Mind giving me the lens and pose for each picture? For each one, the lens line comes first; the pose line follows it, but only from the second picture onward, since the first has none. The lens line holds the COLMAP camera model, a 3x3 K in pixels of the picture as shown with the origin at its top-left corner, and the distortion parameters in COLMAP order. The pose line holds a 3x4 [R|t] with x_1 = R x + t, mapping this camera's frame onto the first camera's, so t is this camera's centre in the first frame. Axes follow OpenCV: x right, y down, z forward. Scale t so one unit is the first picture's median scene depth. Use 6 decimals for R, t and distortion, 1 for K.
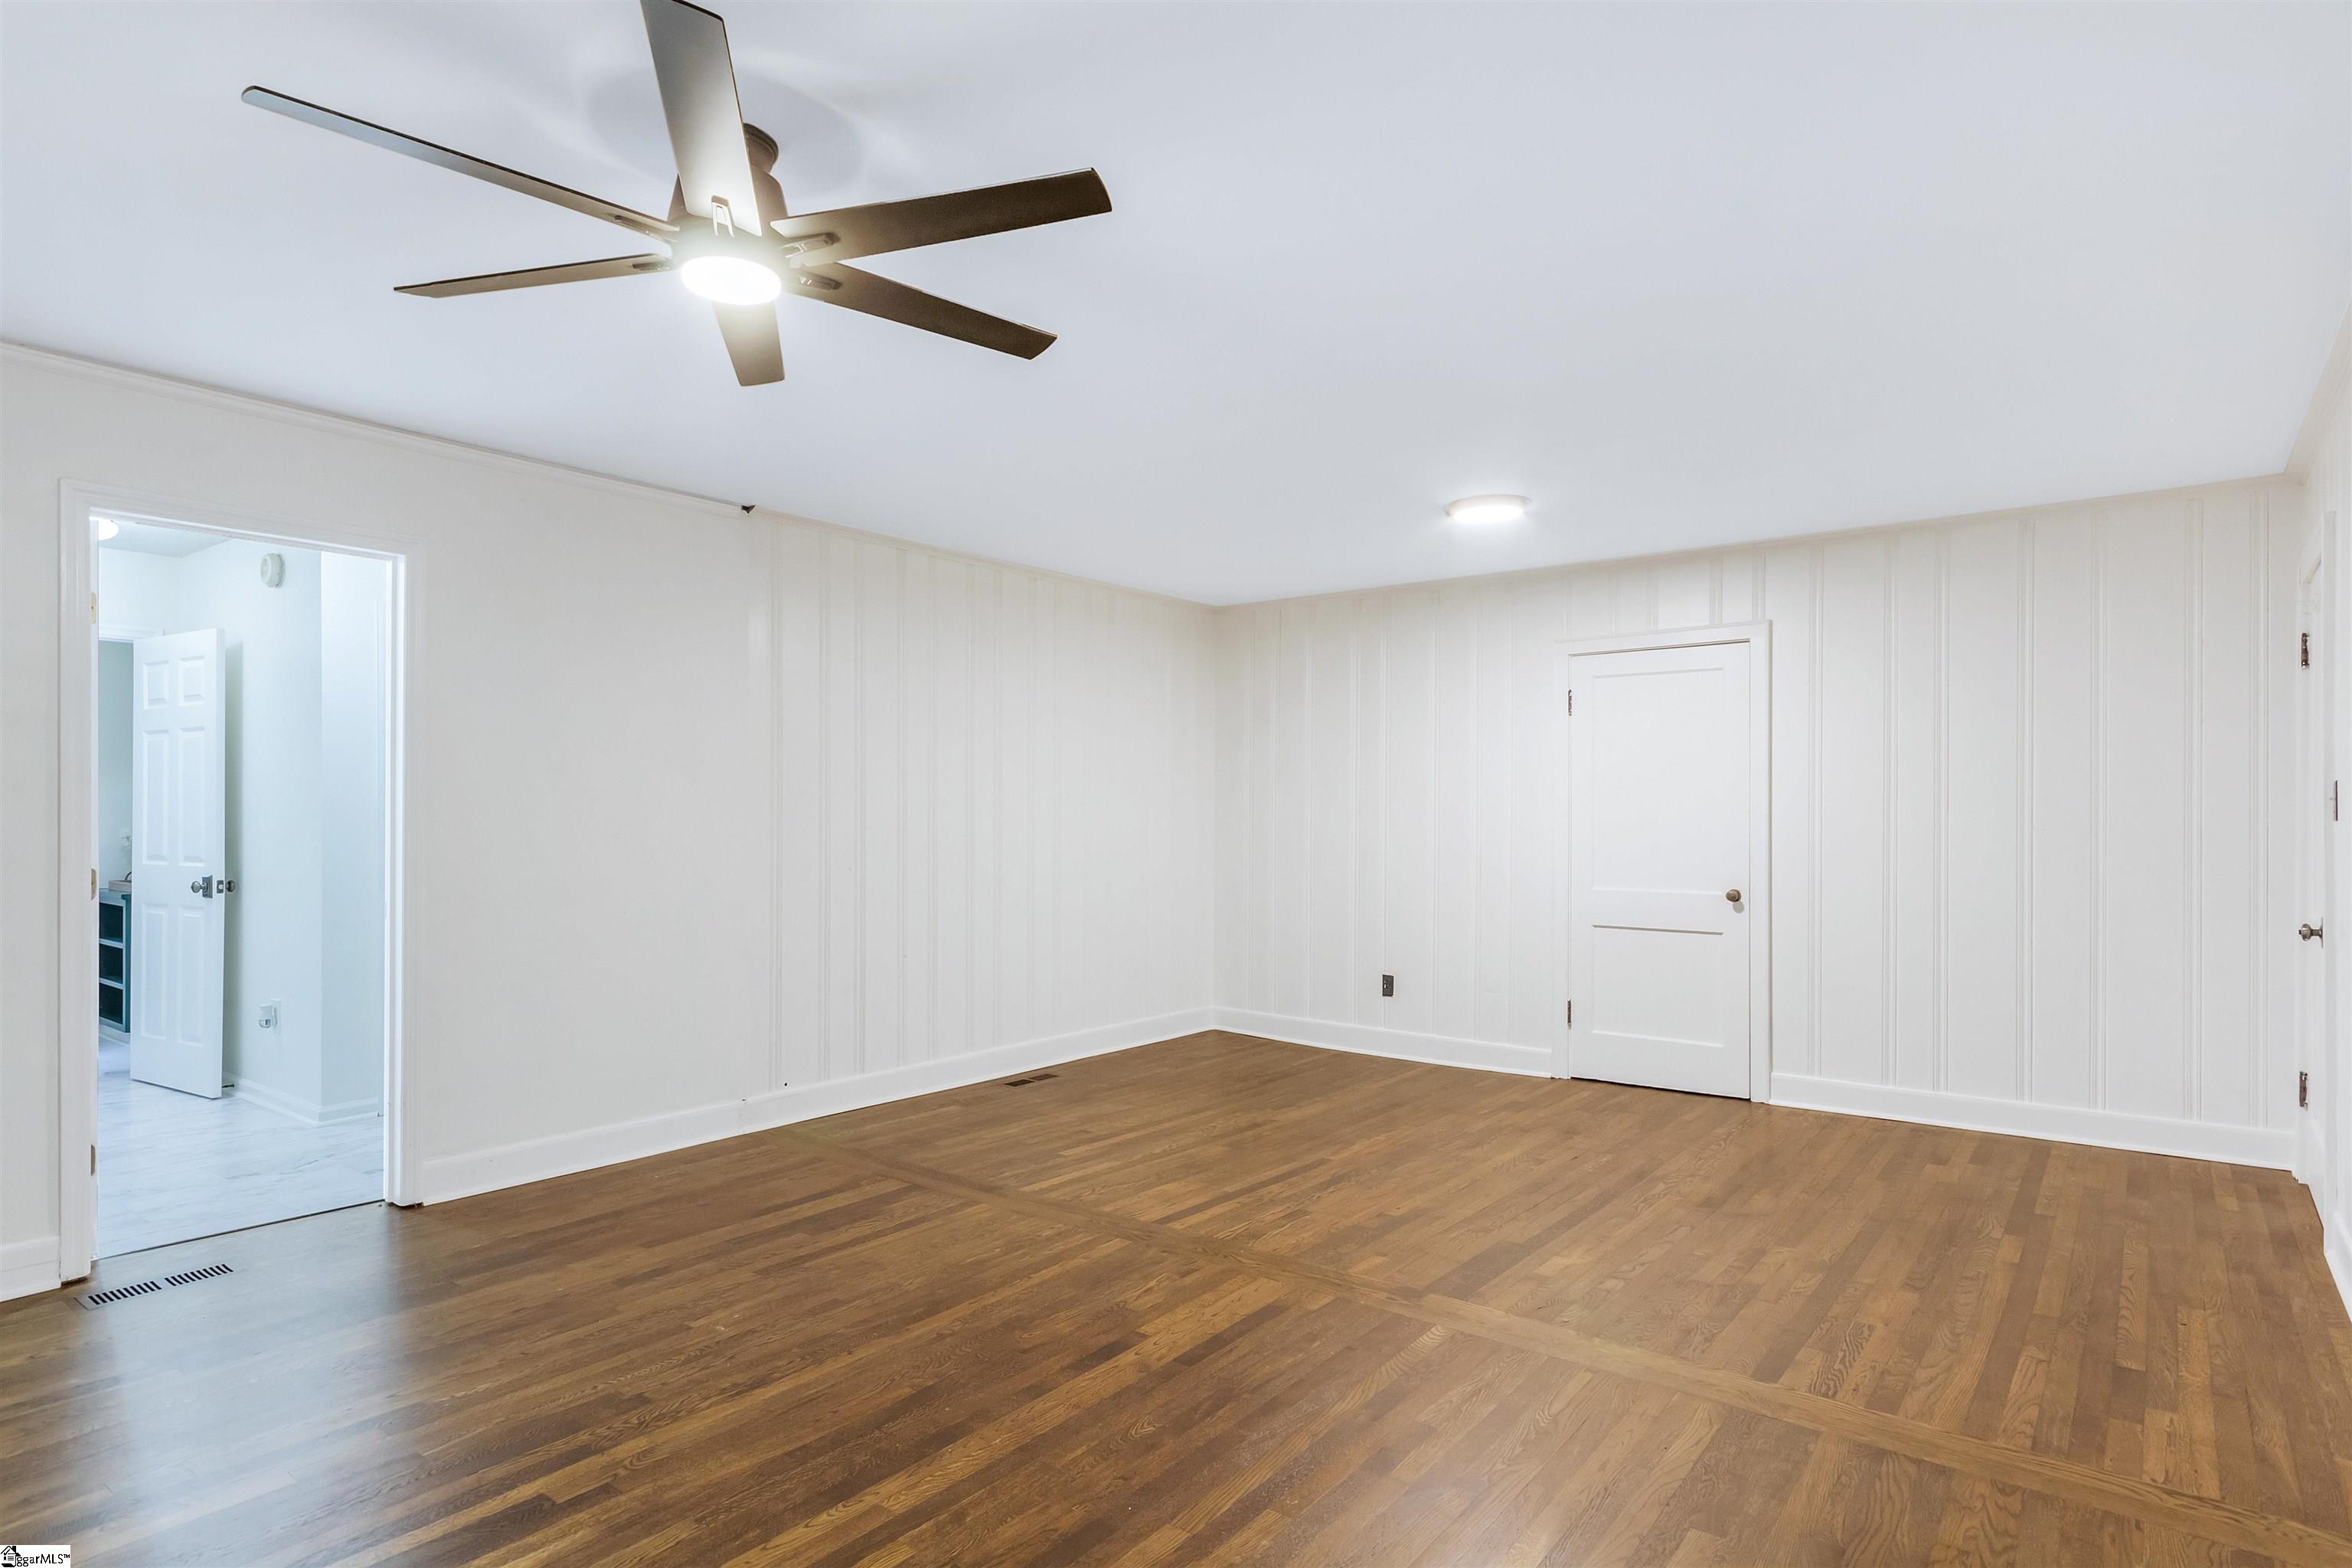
lens RADIAL K [[1265.3, 0, 1168.4], [0, 1265.3, 827.4], [0, 0, 1]] dist [0.000941, 0.000056]
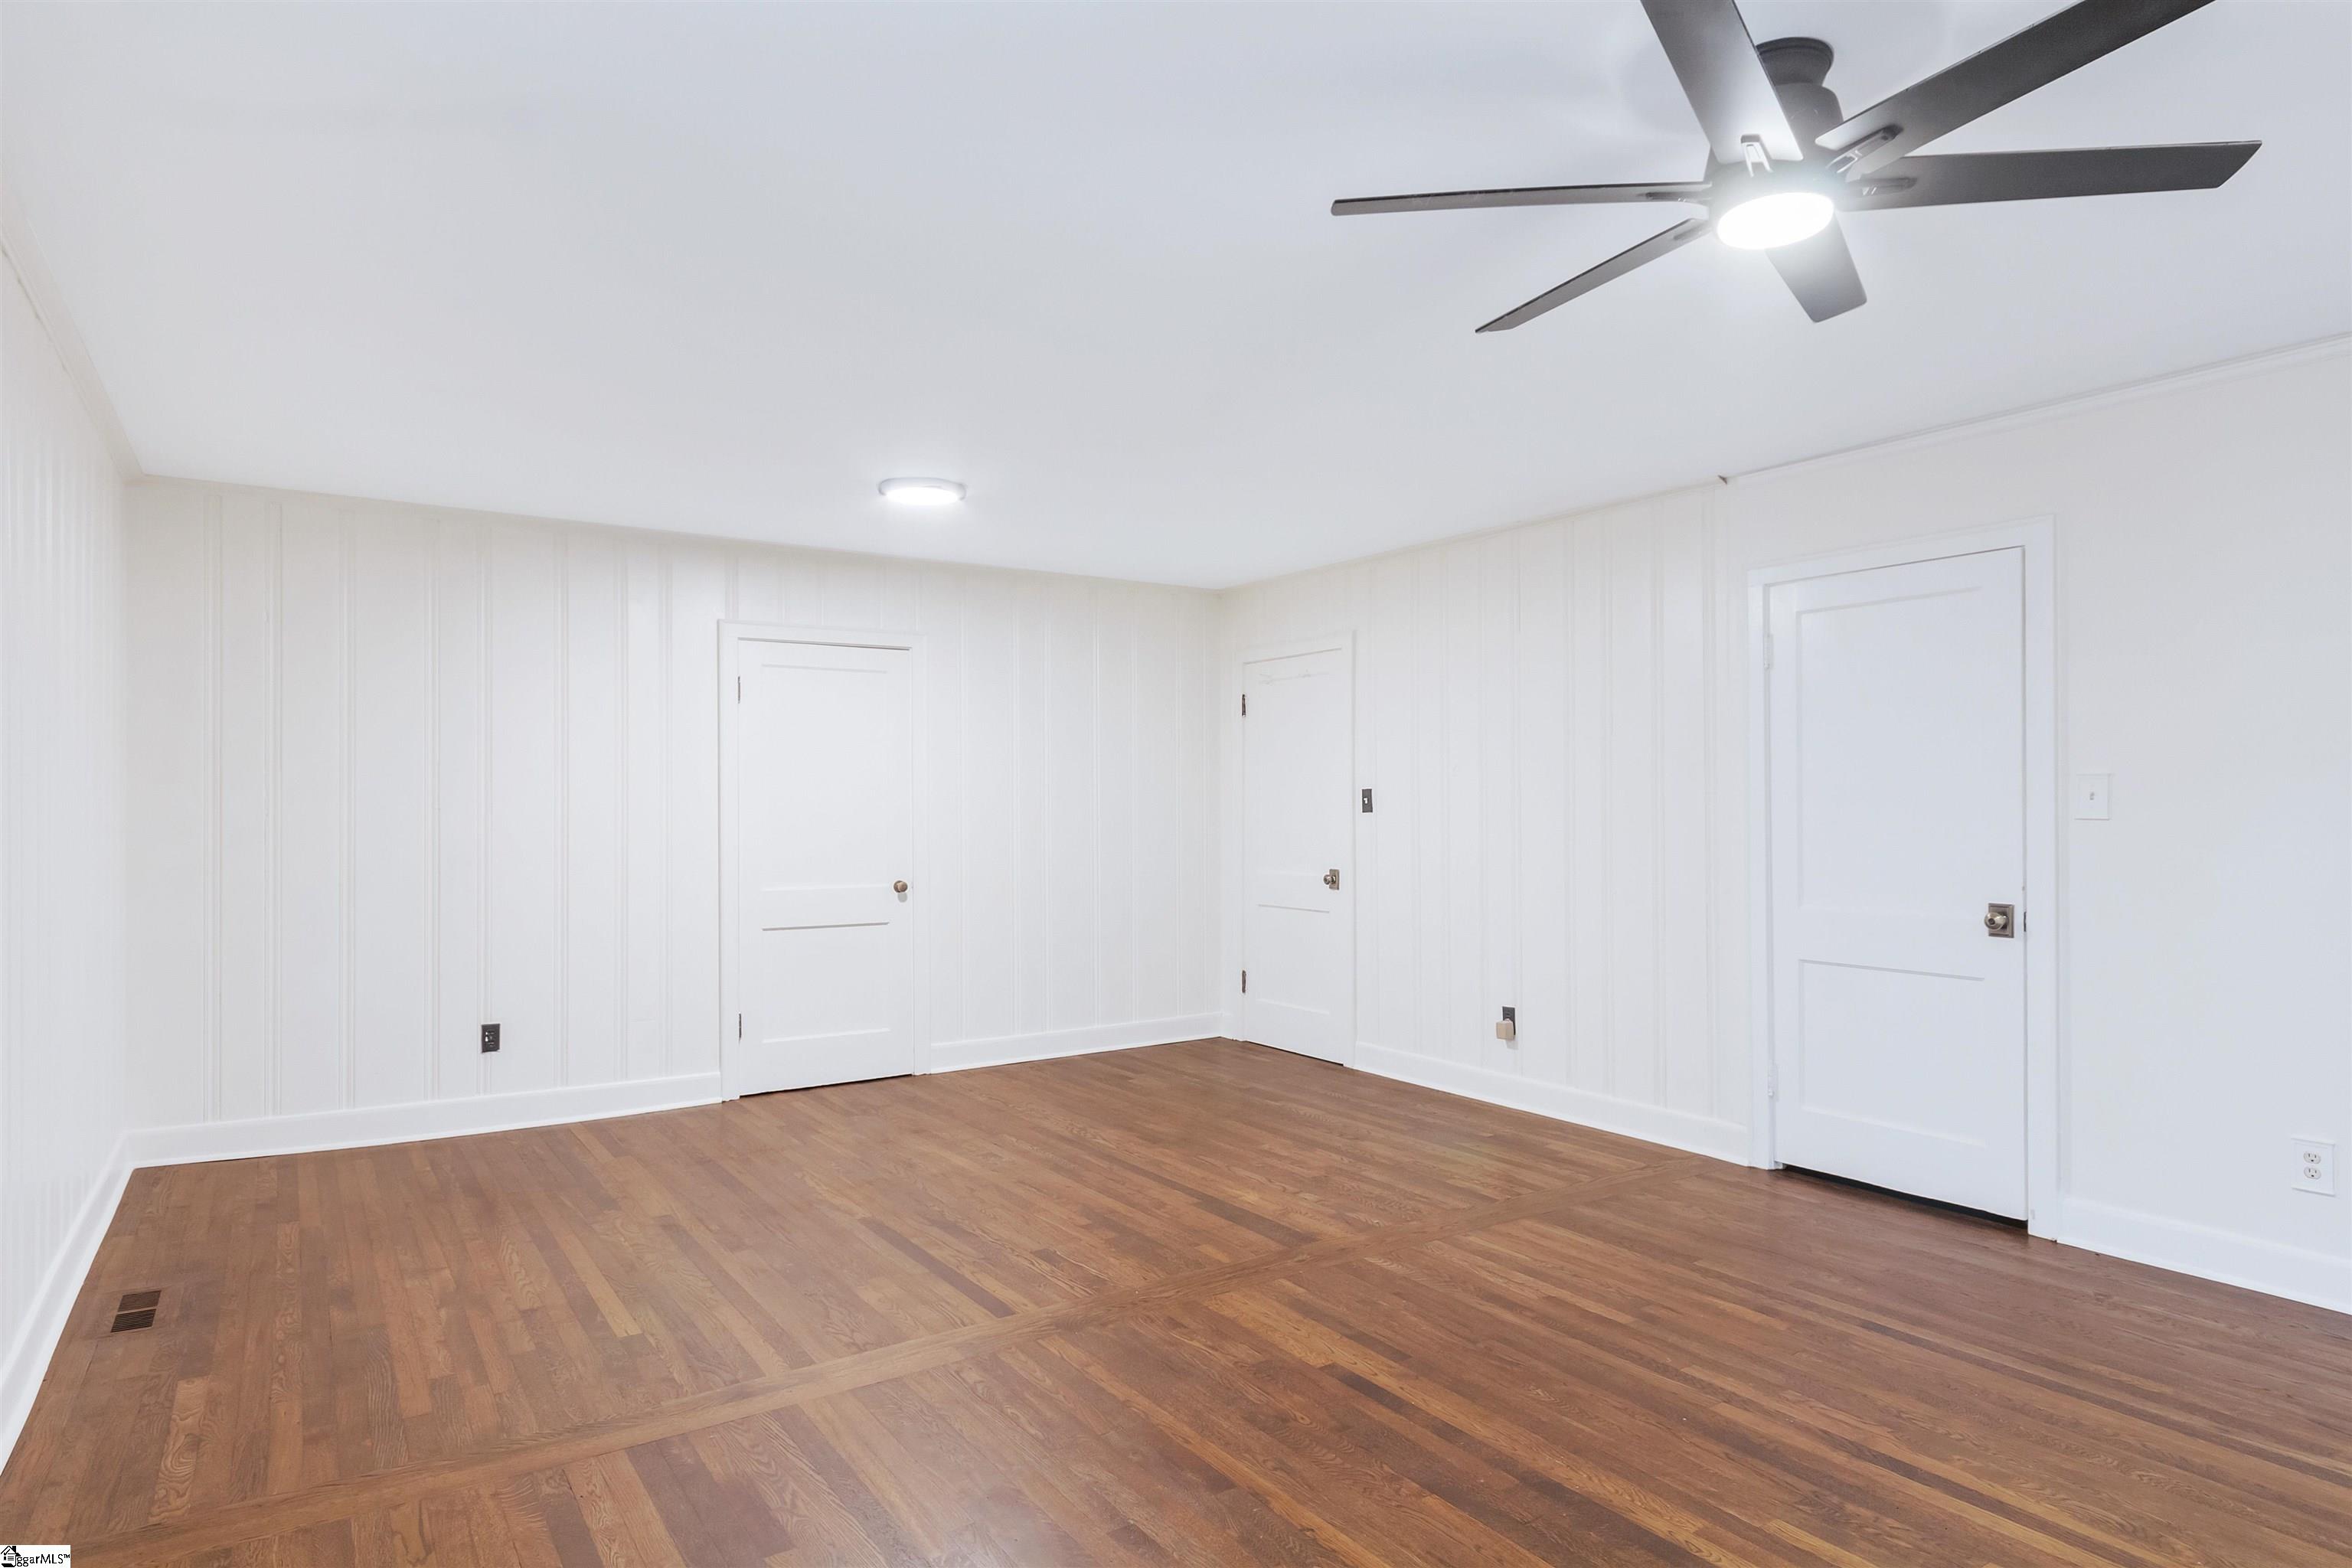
lens RADIAL K [[1305.4, 0, 1180.7], [0, 1305.4, 808.3], [0, 0, 1]] dist [0.002952, 0.000650]
pose [[0.323267, -0.005407, 0.946292, -0.828716], [0.013894, 0.999903, 0.000967, -0.015701], [-0.946206, 0.012835, 0.323310, 0.663782]]
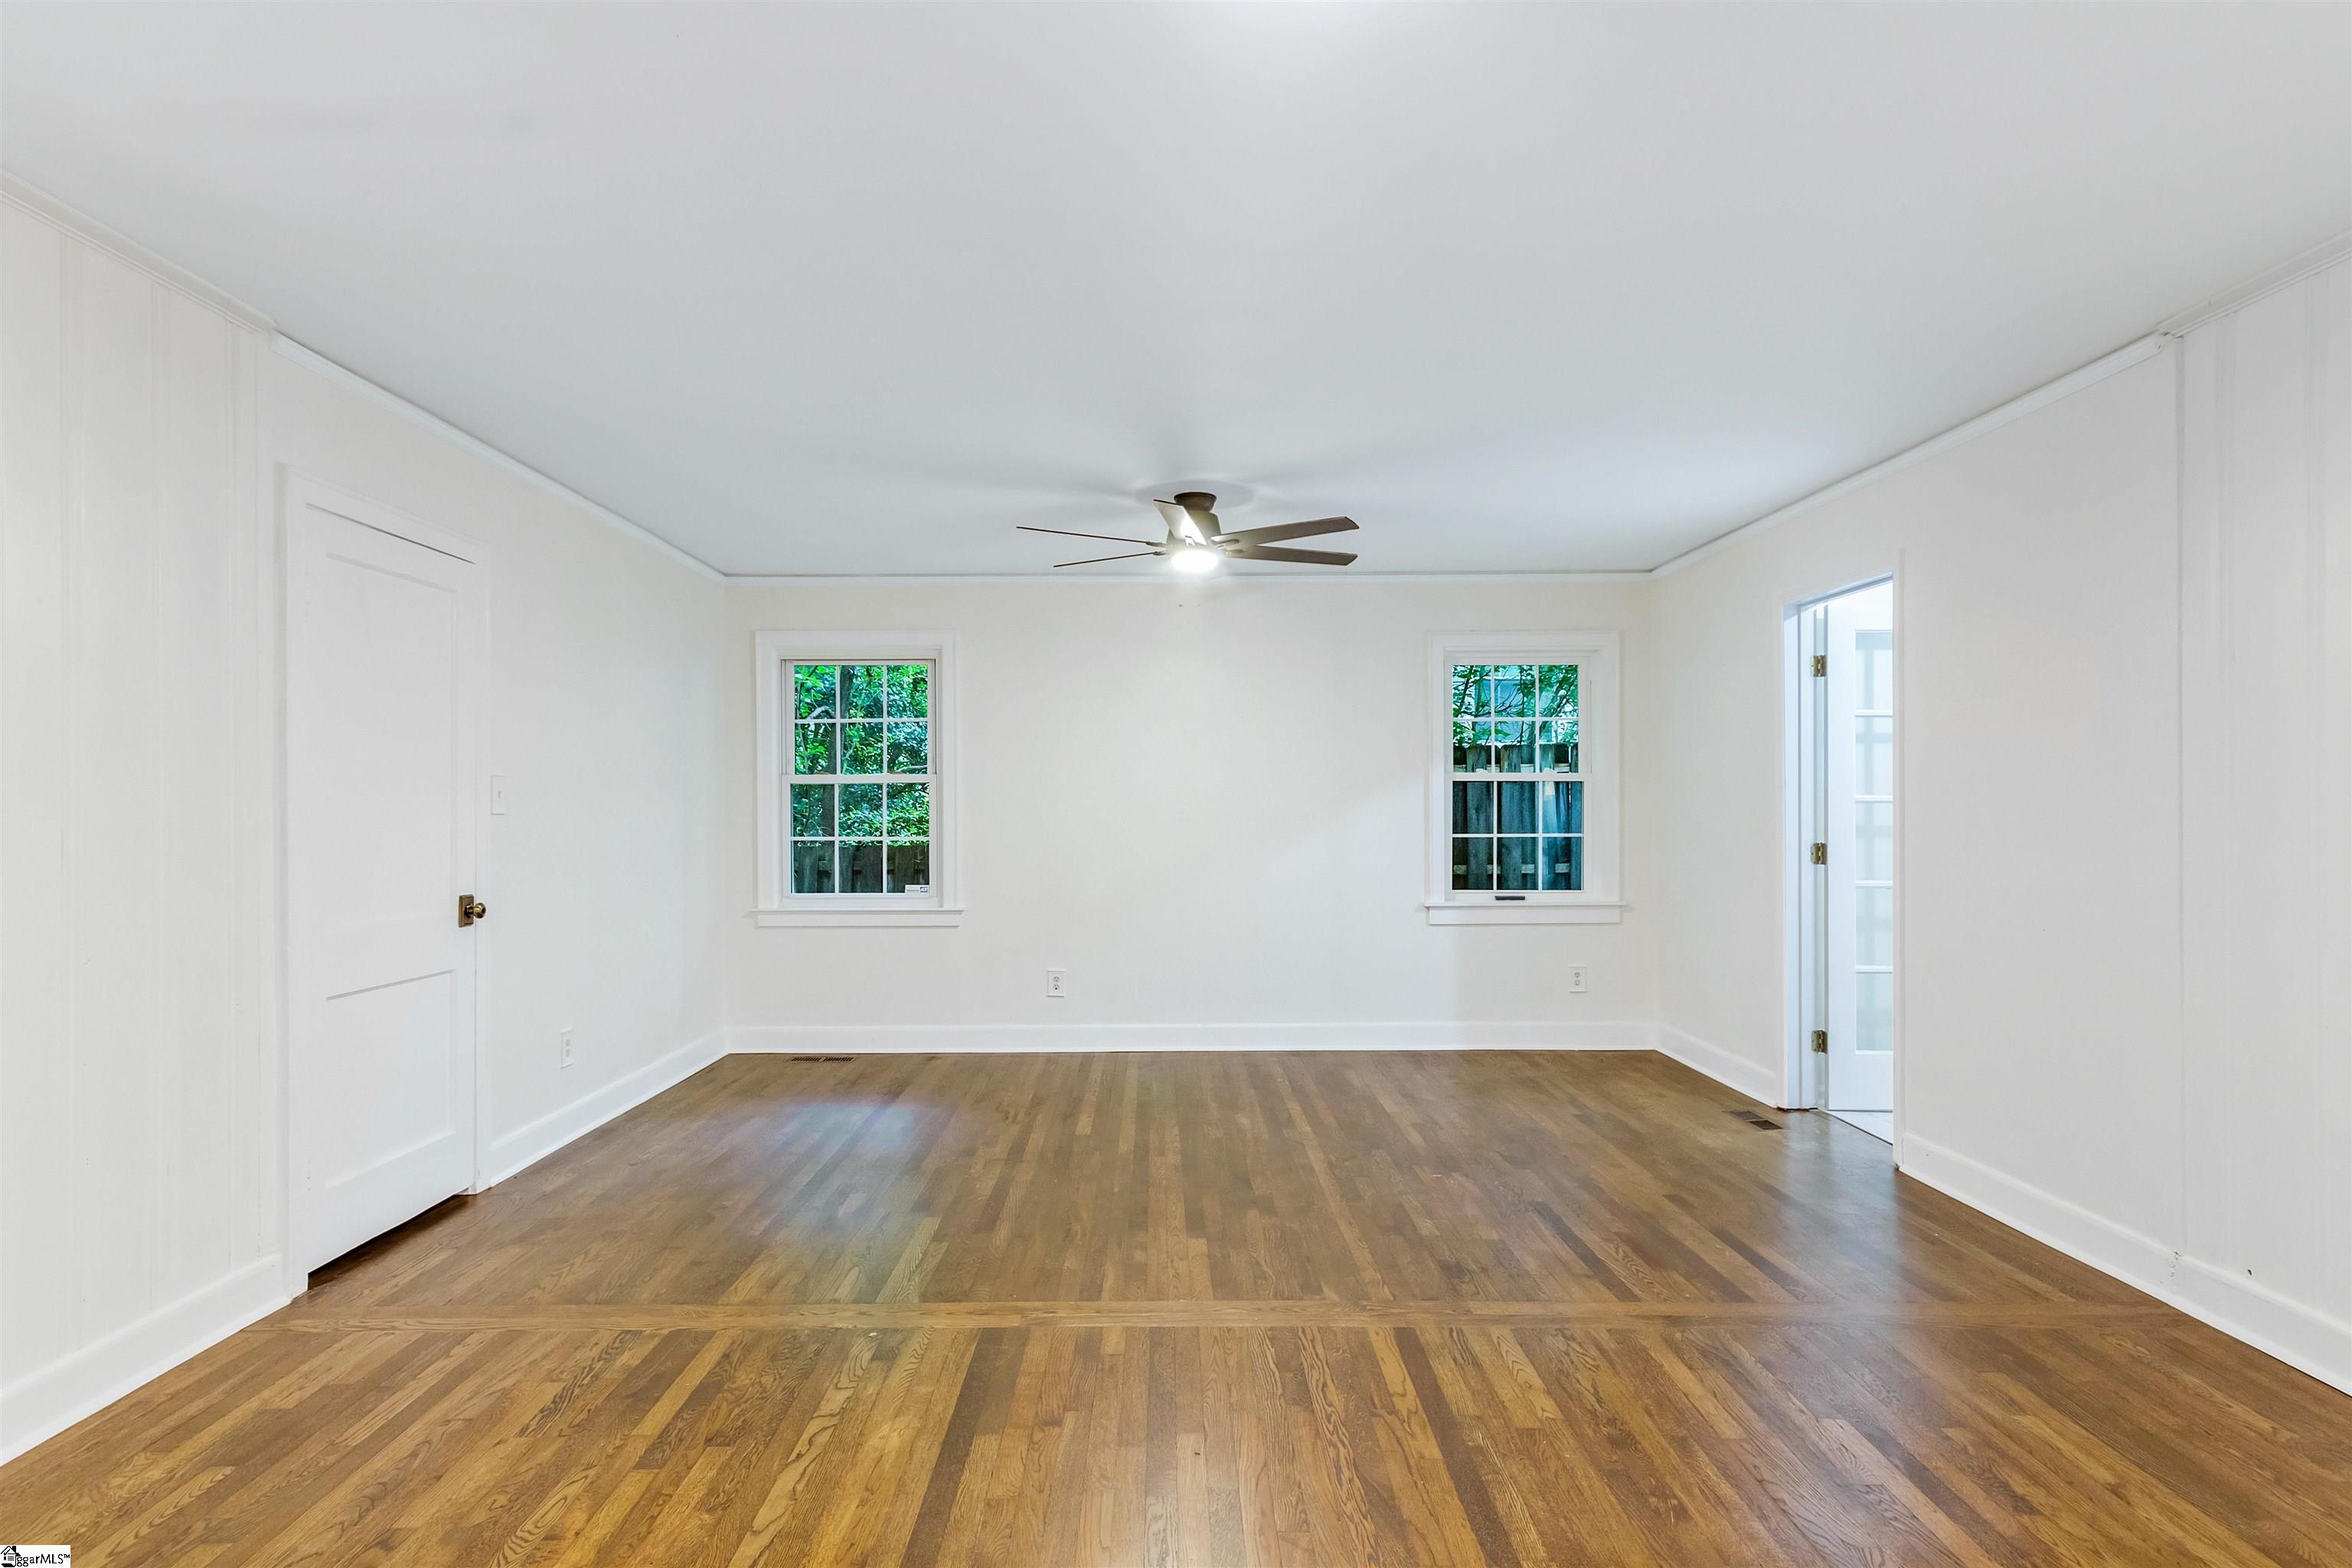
lens RADIAL K [[1305.4, 0, 1180.7], [0, 1305.4, 808.3], [0, 0, 1]] dist [0.002952, 0.000650]
pose [[-0.785625, -0.000472, -0.618703, 0.644104], [-0.006818, 0.999946, 0.007895, -0.014325], [0.618665, 0.010421, -0.785586, 1.663710]]
